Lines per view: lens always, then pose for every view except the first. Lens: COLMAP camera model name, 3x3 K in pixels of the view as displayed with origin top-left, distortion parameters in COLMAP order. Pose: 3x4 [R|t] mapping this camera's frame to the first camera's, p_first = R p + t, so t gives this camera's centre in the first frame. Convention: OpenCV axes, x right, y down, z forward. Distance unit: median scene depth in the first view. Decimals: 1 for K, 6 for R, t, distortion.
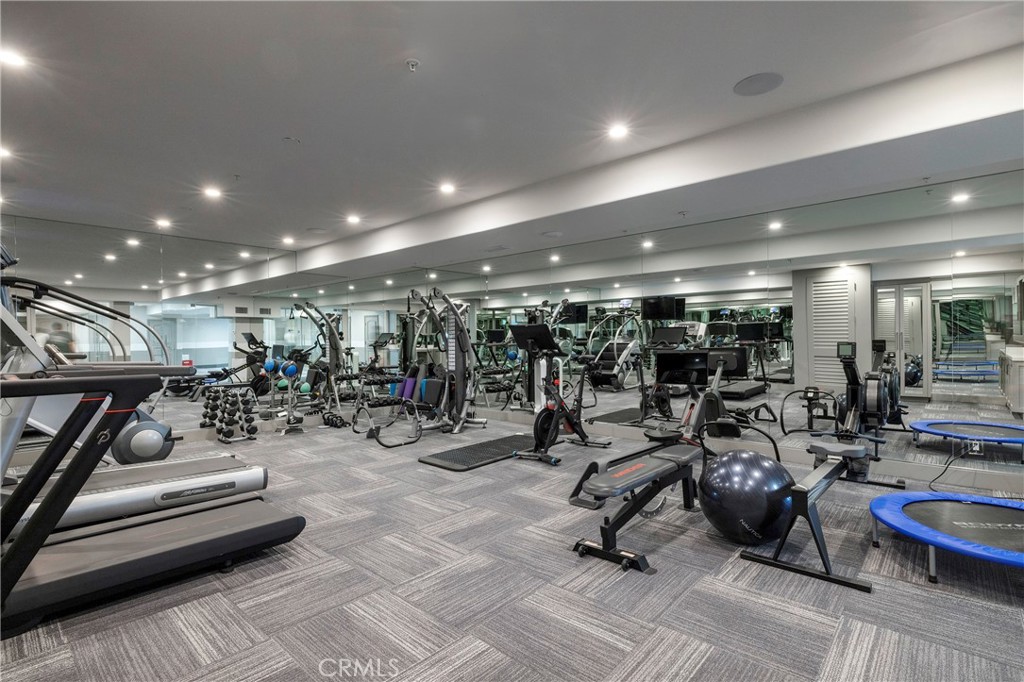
lens RADIAL K [[490.8, 0, 511.4], [0, 490.8, 337.3], [0, 0, 1]] dist [-0.002781, -0.000369]
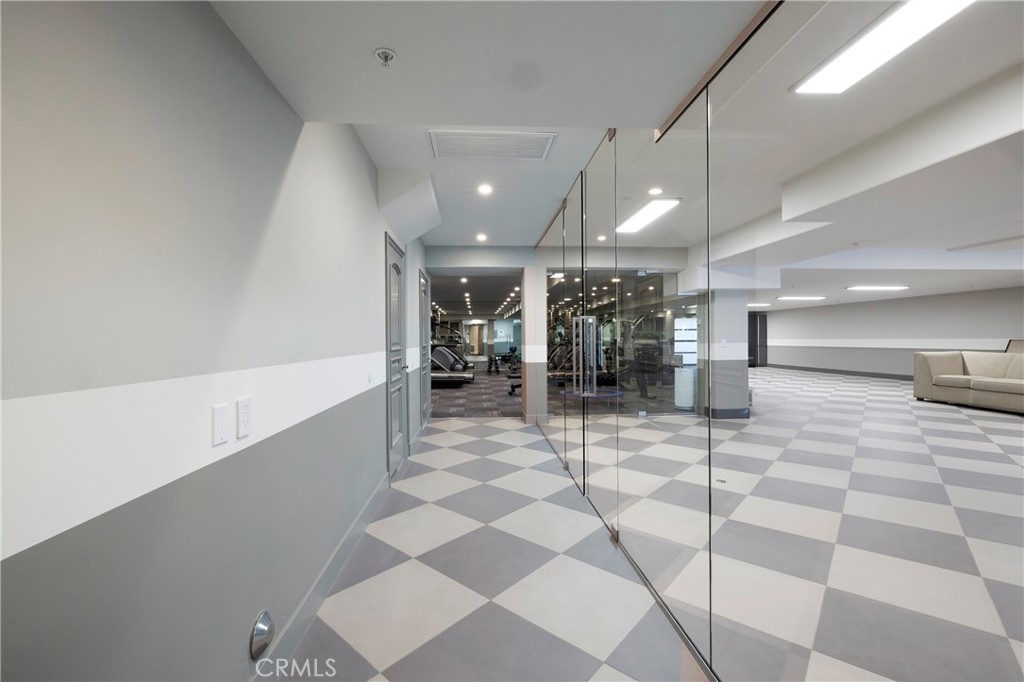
lens RADIAL K [[431.9, 0, 510.4], [0, 431.9, 340.2], [0, 0, 1]] dist [-0.001058, -0.000282]
pose [[0.724379, 0.005908, -0.689377, 2.247669], [0.003831, 0.999913, 0.012594, -0.021307], [0.689392, -0.011764, 0.724293, -1.278598]]
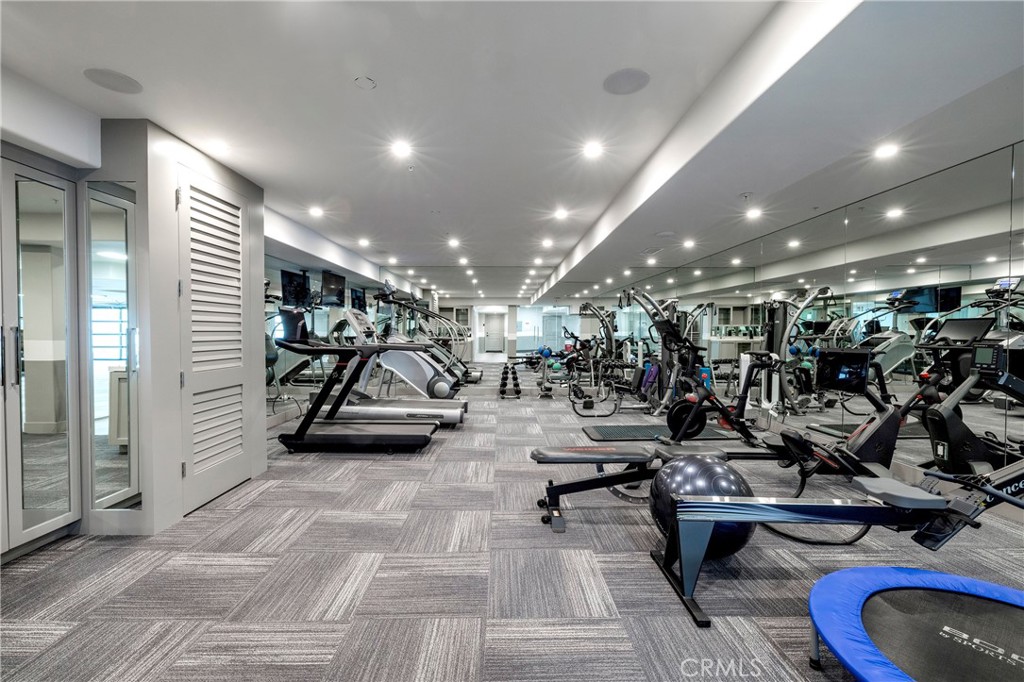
lens RADIAL K [[431.9, 0, 511.0], [0, 431.9, 342.8], [0, 0, 1]] dist [-0.001058, -0.000282]
pose [[0.680735, 0.027431, -0.732016, 0.831604], [-0.001884, 0.999361, 0.035696, -0.015237], [0.732527, -0.022920, 0.680352, 0.181454]]
